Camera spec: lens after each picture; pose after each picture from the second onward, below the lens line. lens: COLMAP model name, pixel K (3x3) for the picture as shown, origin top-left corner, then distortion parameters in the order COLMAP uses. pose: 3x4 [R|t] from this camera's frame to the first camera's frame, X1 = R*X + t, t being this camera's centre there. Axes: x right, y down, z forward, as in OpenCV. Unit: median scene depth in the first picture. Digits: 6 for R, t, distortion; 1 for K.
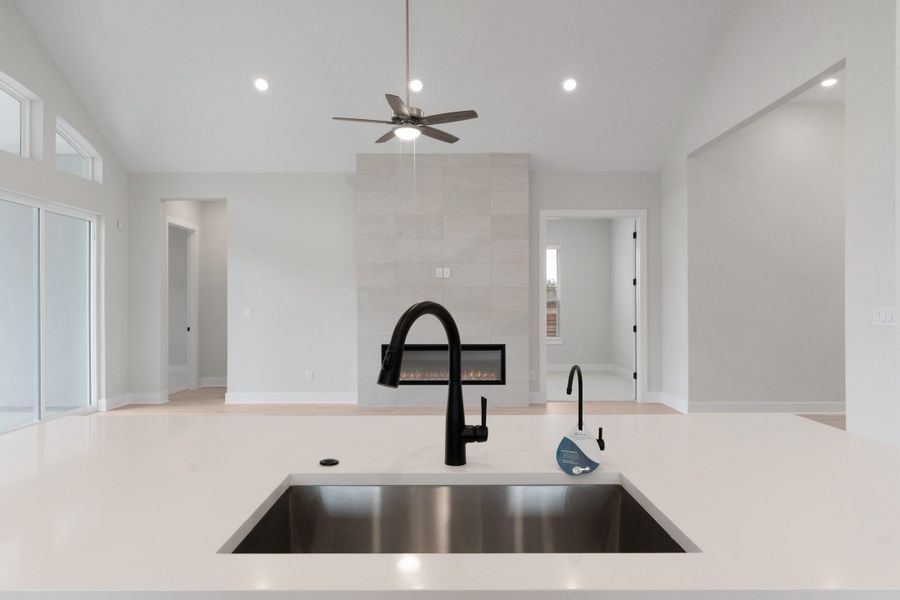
lens RADIAL K [[552.4, 0, 450.0], [0, 552.4, 300.0], [0, 0, 1]] dist [-0.001295, -0.000658]
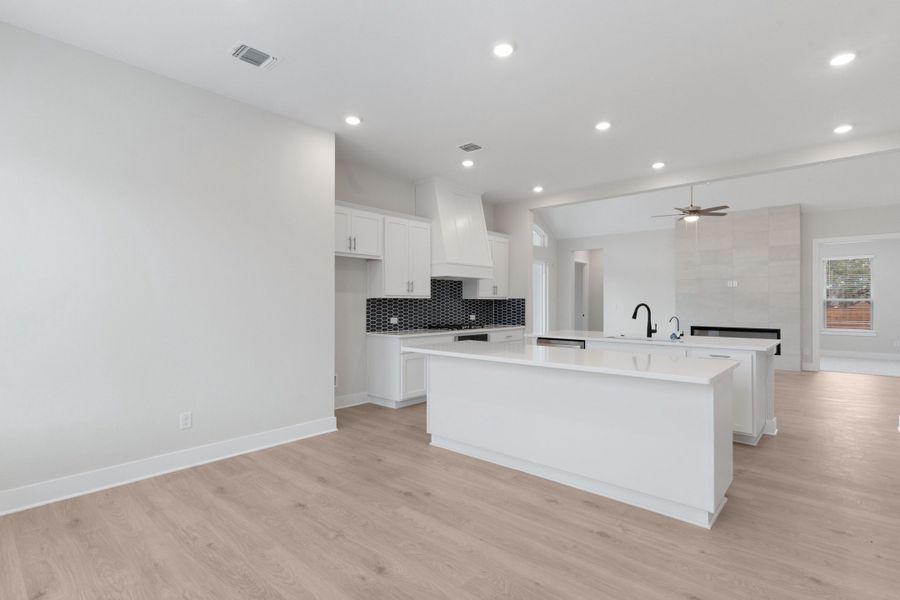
lens RADIAL K [[432.7, 0, 450.0], [0, 432.7, 300.0], [0, 0, 1]] dist [0.000673, 0.000275]
pose [[0.748812, 0.001498, -0.662781, 0.210669], [0.001789, 0.999989, 0.004281, -0.008565], [0.662780, -0.004392, 0.748801, -0.521169]]
